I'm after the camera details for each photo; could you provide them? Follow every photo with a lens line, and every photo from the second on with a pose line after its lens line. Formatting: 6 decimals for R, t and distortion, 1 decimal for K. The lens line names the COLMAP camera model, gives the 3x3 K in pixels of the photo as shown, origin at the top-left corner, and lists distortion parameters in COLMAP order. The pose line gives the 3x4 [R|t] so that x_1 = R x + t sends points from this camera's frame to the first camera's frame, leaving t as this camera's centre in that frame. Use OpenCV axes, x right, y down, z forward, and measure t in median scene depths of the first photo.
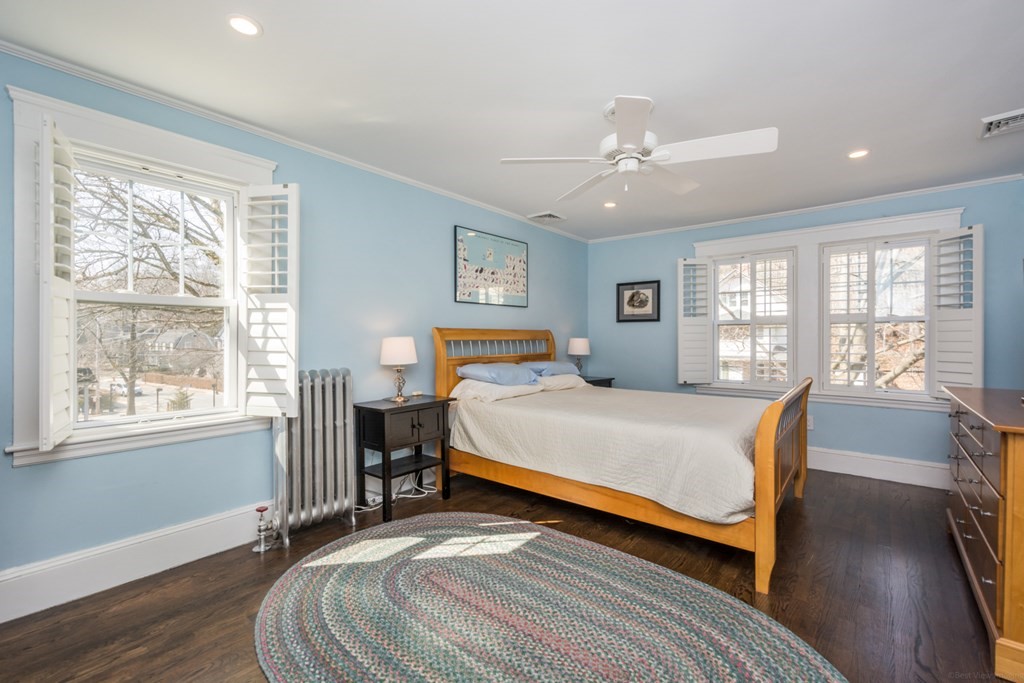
lens RADIAL K [[448.5, 0, 512.0], [0, 448.5, 341.5], [0, 0, 1]] dist [0.001984, 0.000186]
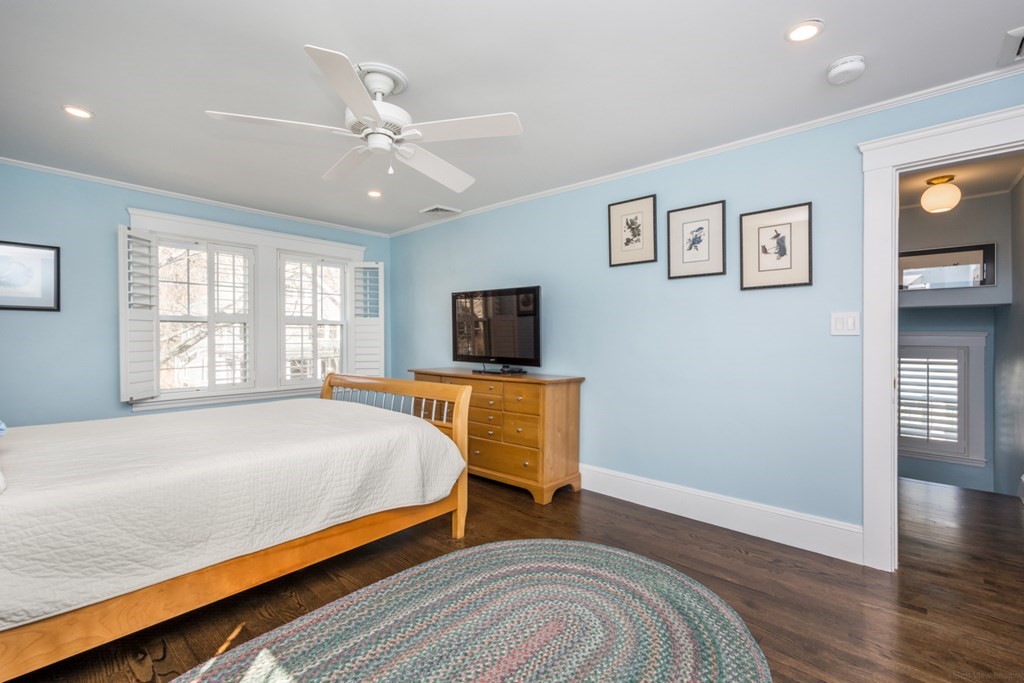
lens RADIAL K [[448.5, 0, 512.0], [0, 448.5, 341.5], [0, 0, 1]] dist [0.001984, 0.000186]
pose [[0.028808, -0.009533, 0.999539, -0.330000], [0.006960, 0.999932, 0.009337, -0.004083], [-0.999561, 0.006687, 0.028872, 0.380029]]
